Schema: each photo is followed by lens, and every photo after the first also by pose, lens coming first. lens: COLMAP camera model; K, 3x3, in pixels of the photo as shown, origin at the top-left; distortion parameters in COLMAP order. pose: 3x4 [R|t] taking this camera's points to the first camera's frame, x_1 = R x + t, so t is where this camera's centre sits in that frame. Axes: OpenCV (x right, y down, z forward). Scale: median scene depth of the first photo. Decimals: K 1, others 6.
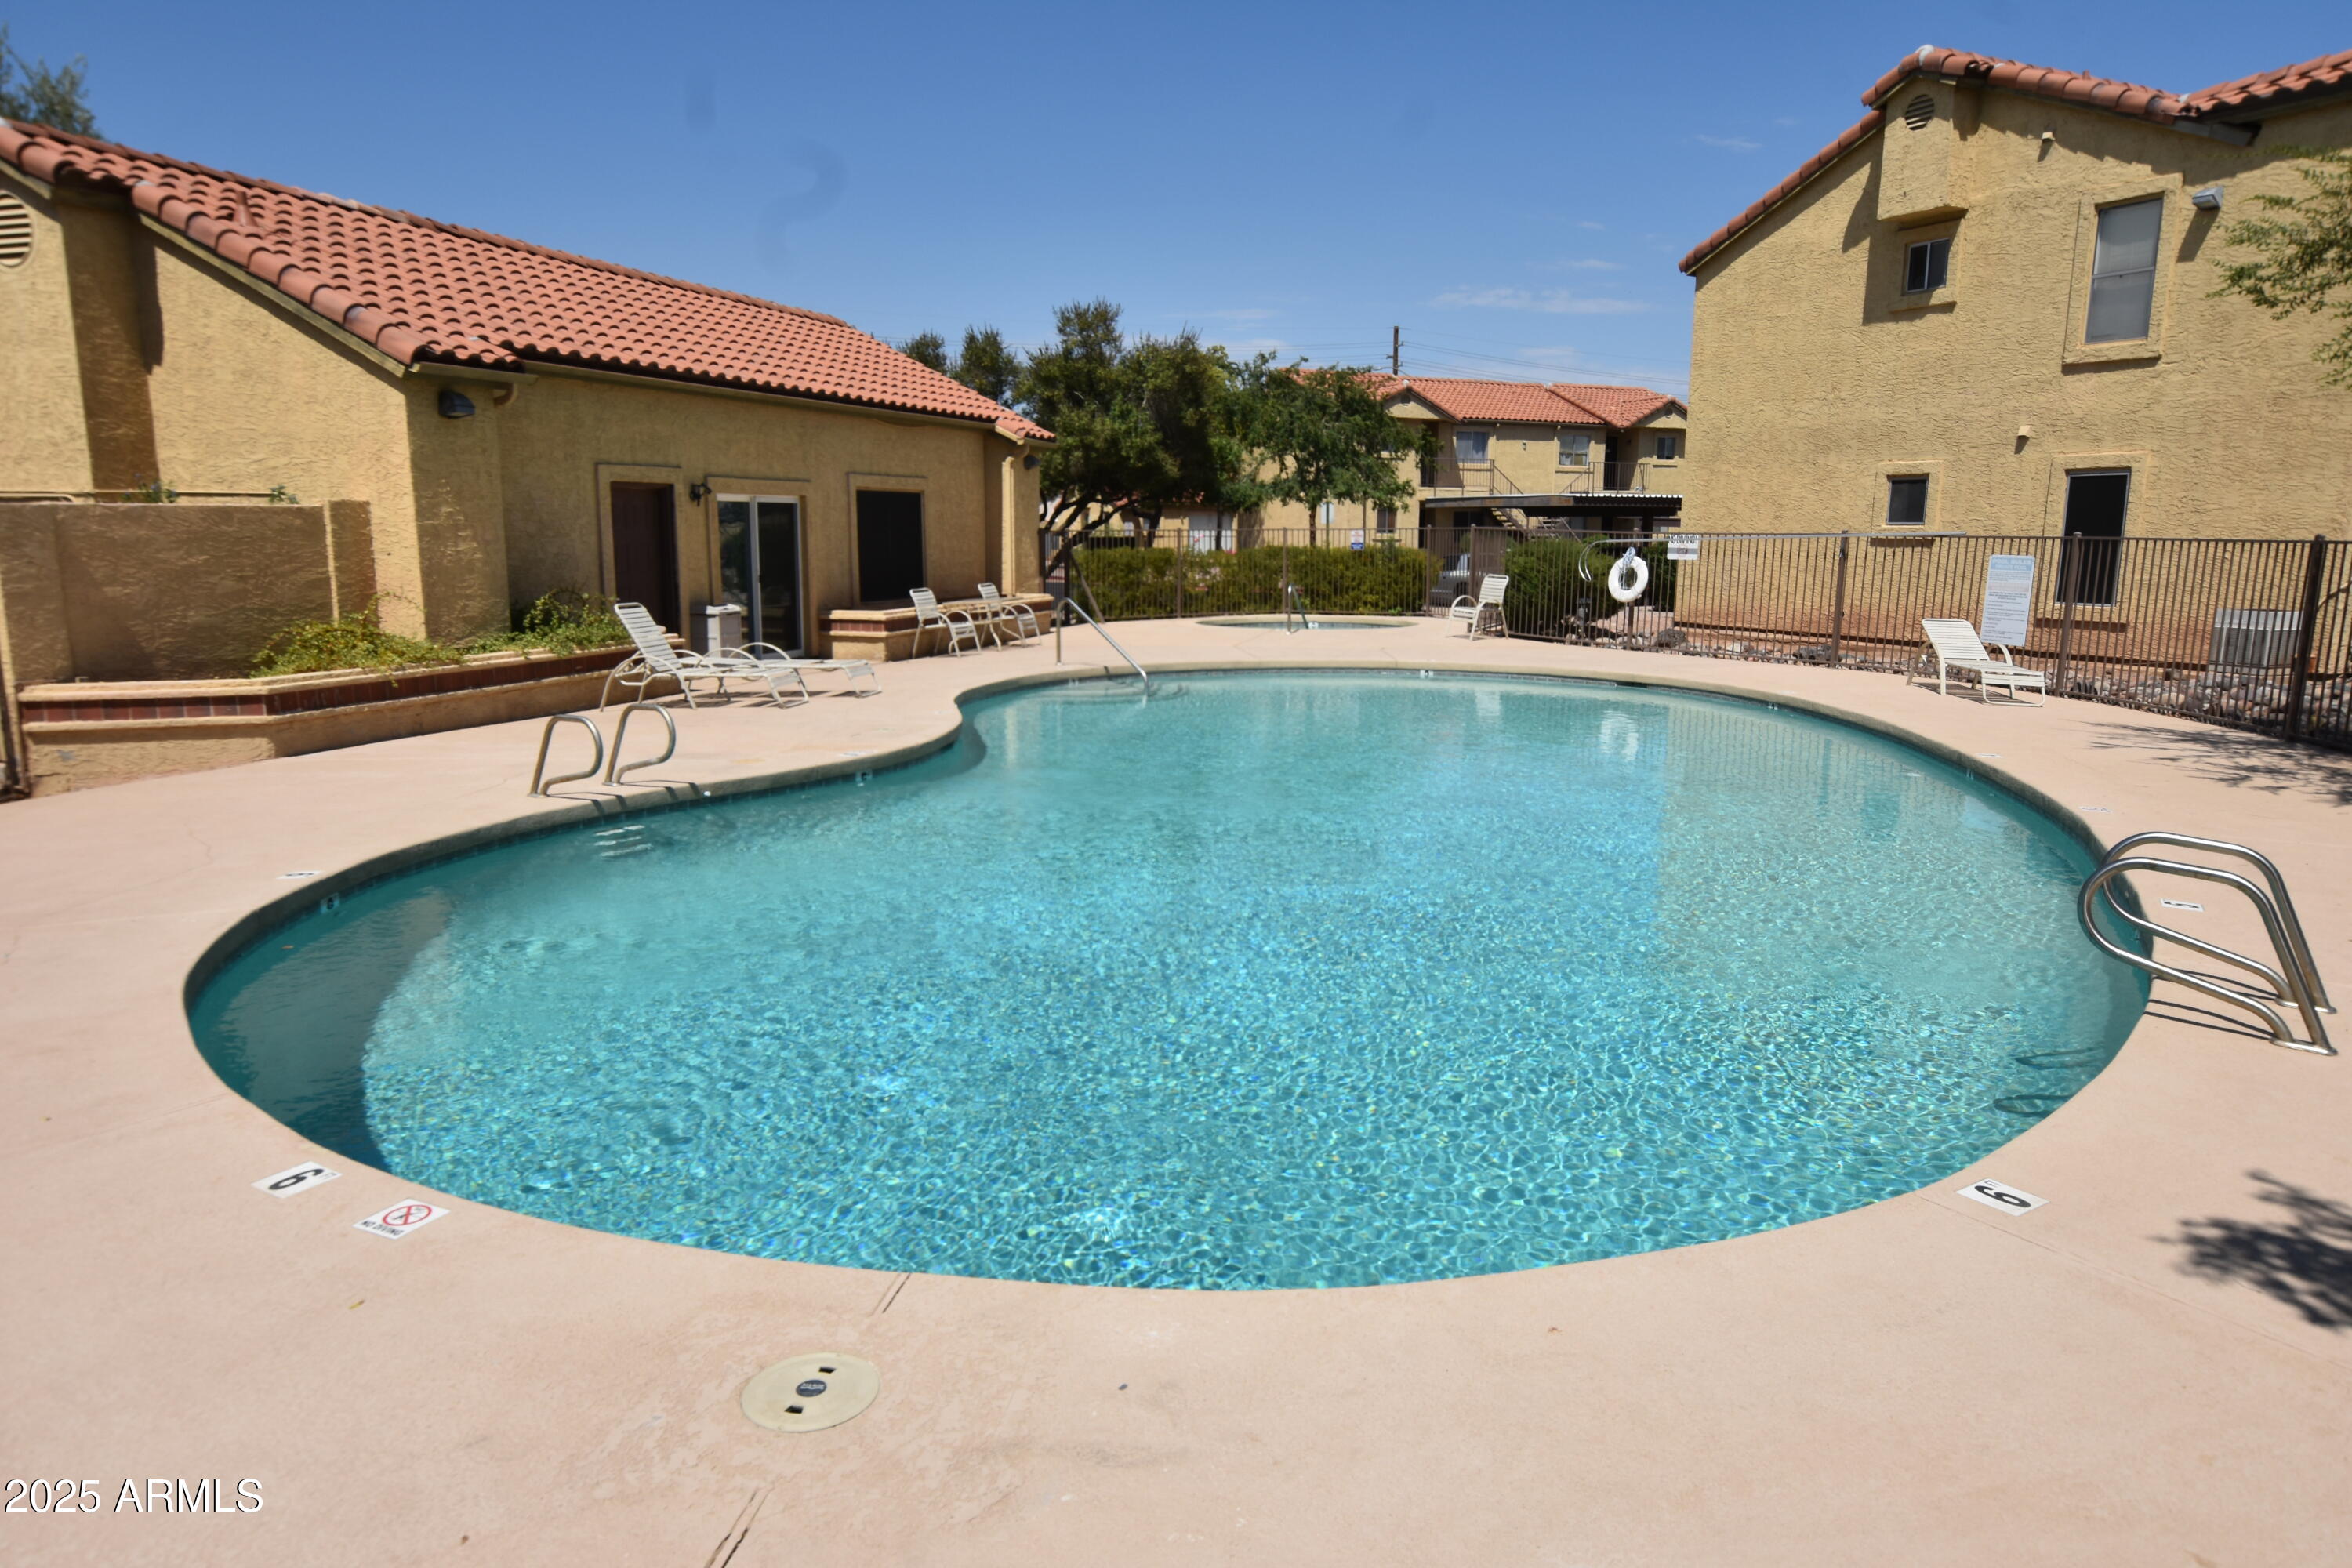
lens RADIAL K [[1487.9, 0, 1175.5], [0, 1487.9, 788.7], [0, 0, 1]] dist [-0.007591, 0.009285]
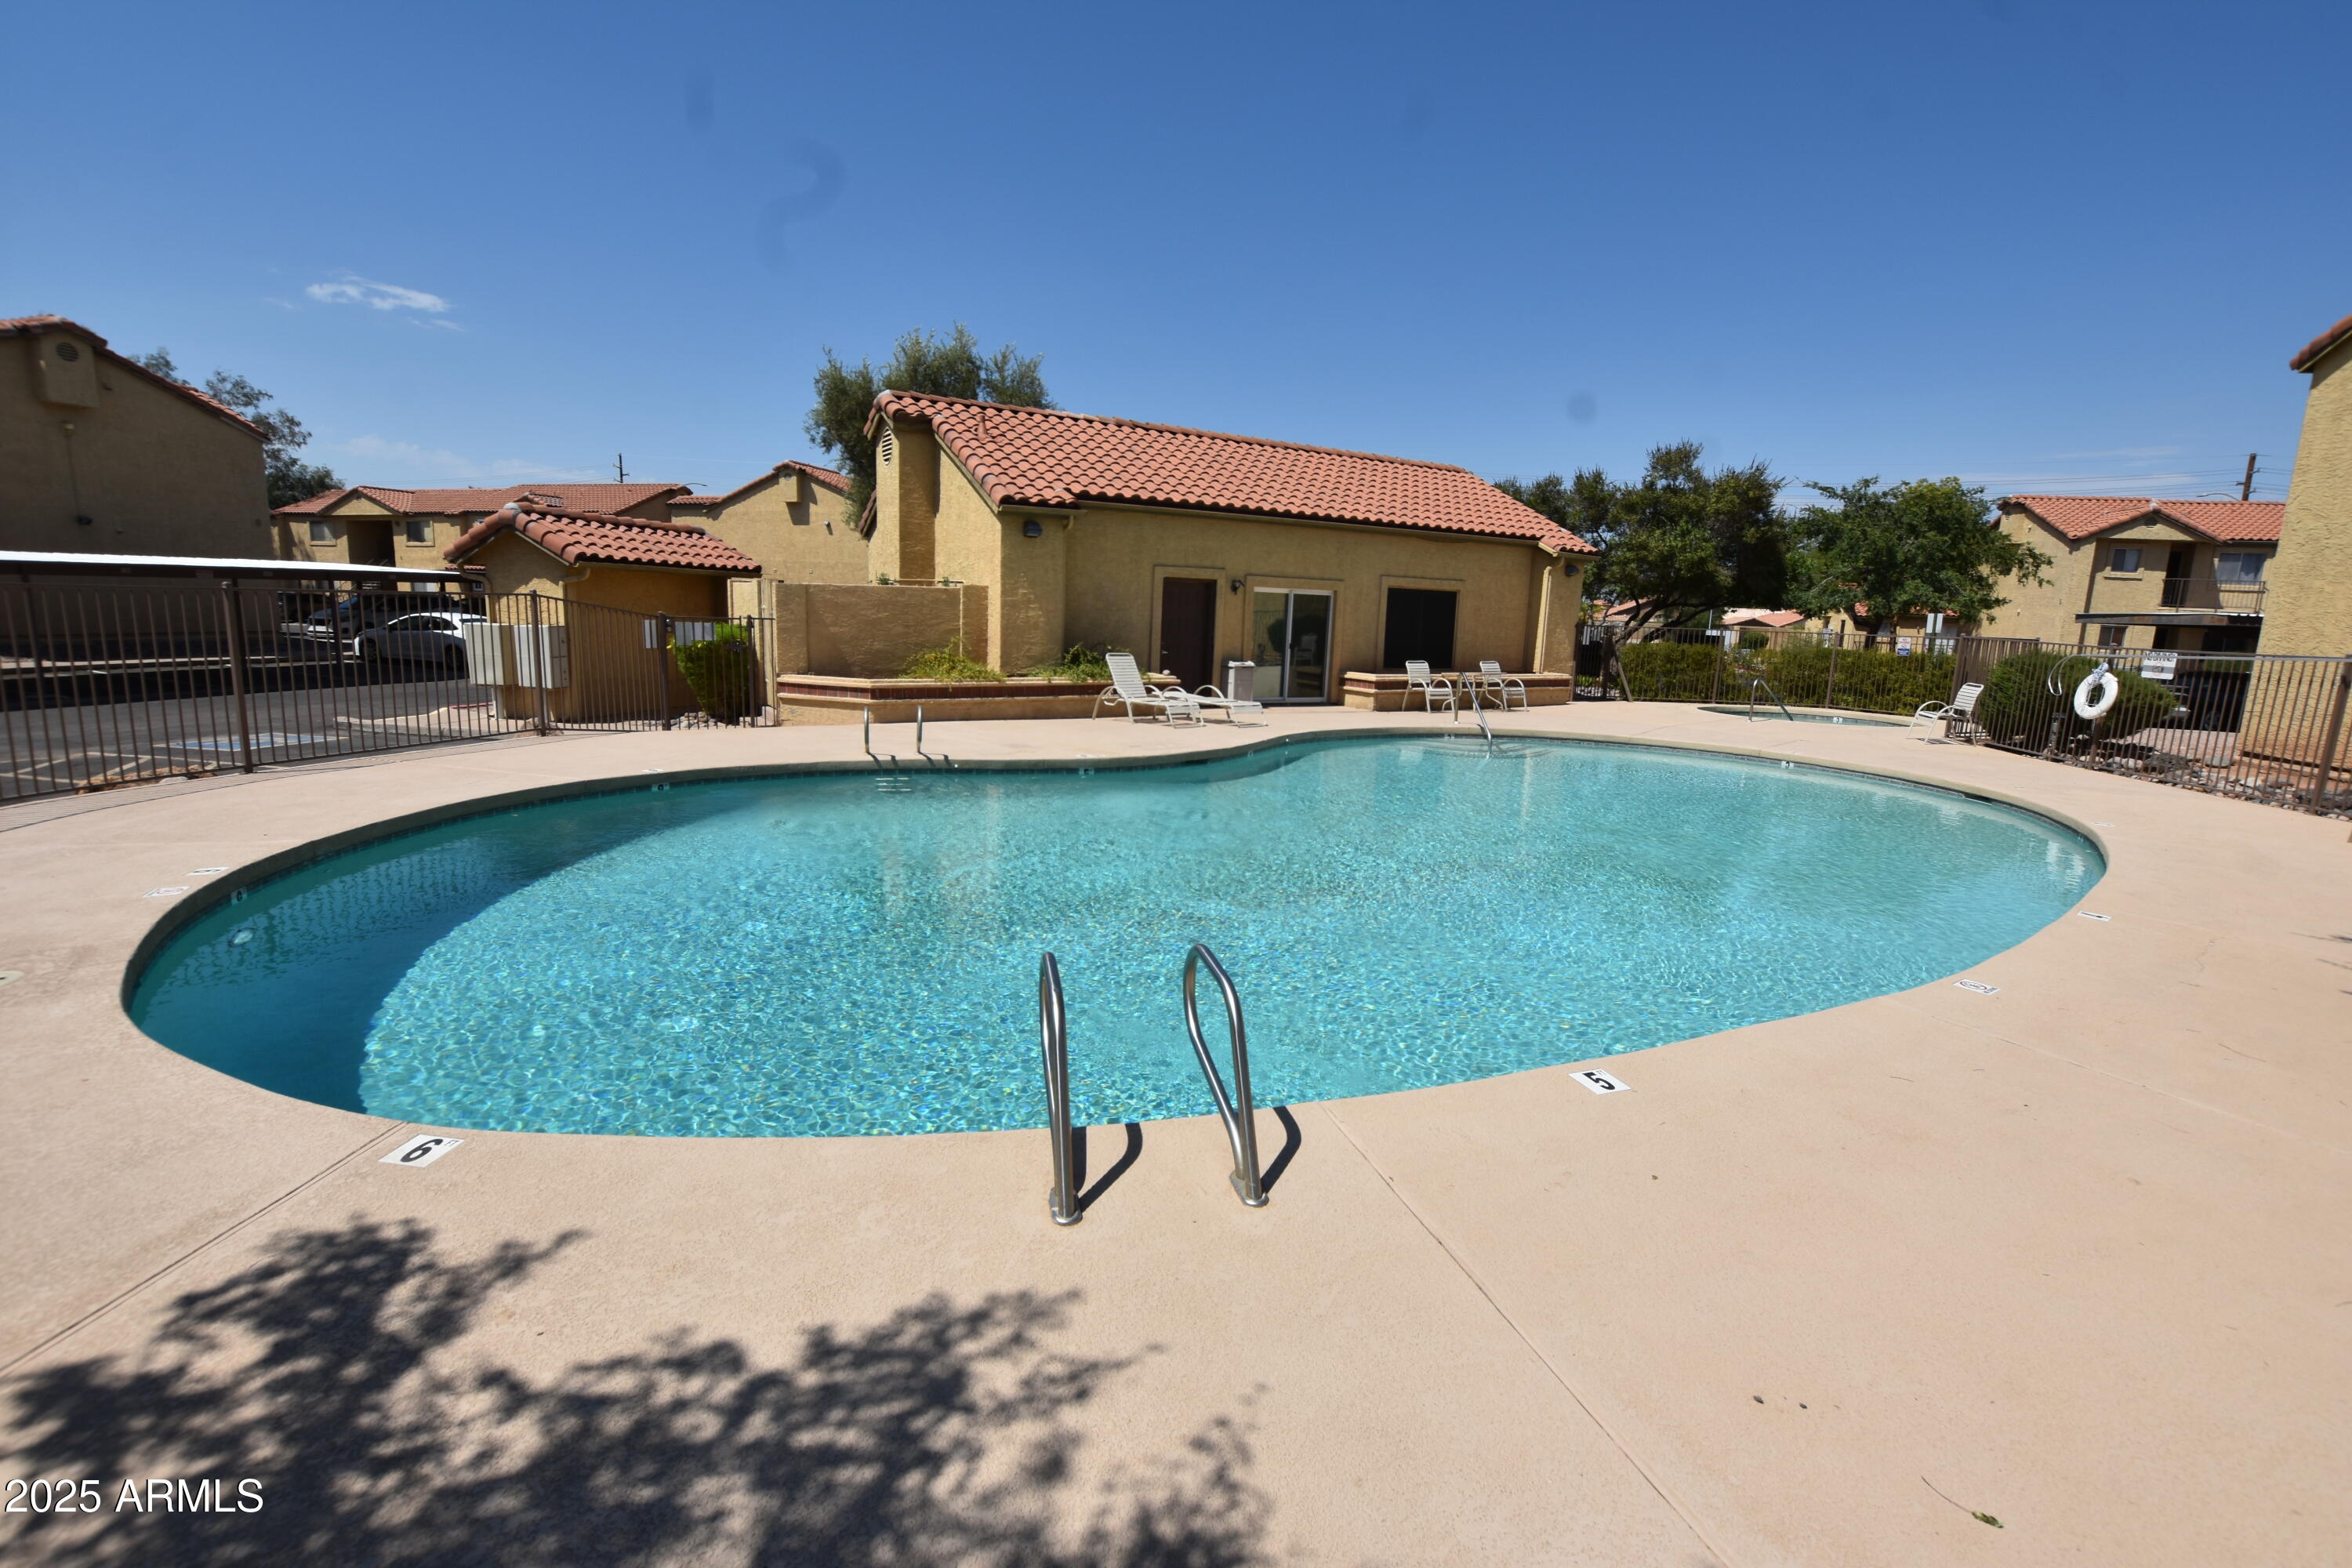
lens RADIAL K [[1041.7, 0, 1171.8], [0, 1041.7, 789.9], [0, 0, 1]] dist [-0.037423, 0.006184]
pose [[0.771077, 0.133462, -0.622598, 0.272130], [-0.141822, 0.989222, 0.036409, -0.021718], [0.620748, 0.060223, 0.781694, 0.133914]]
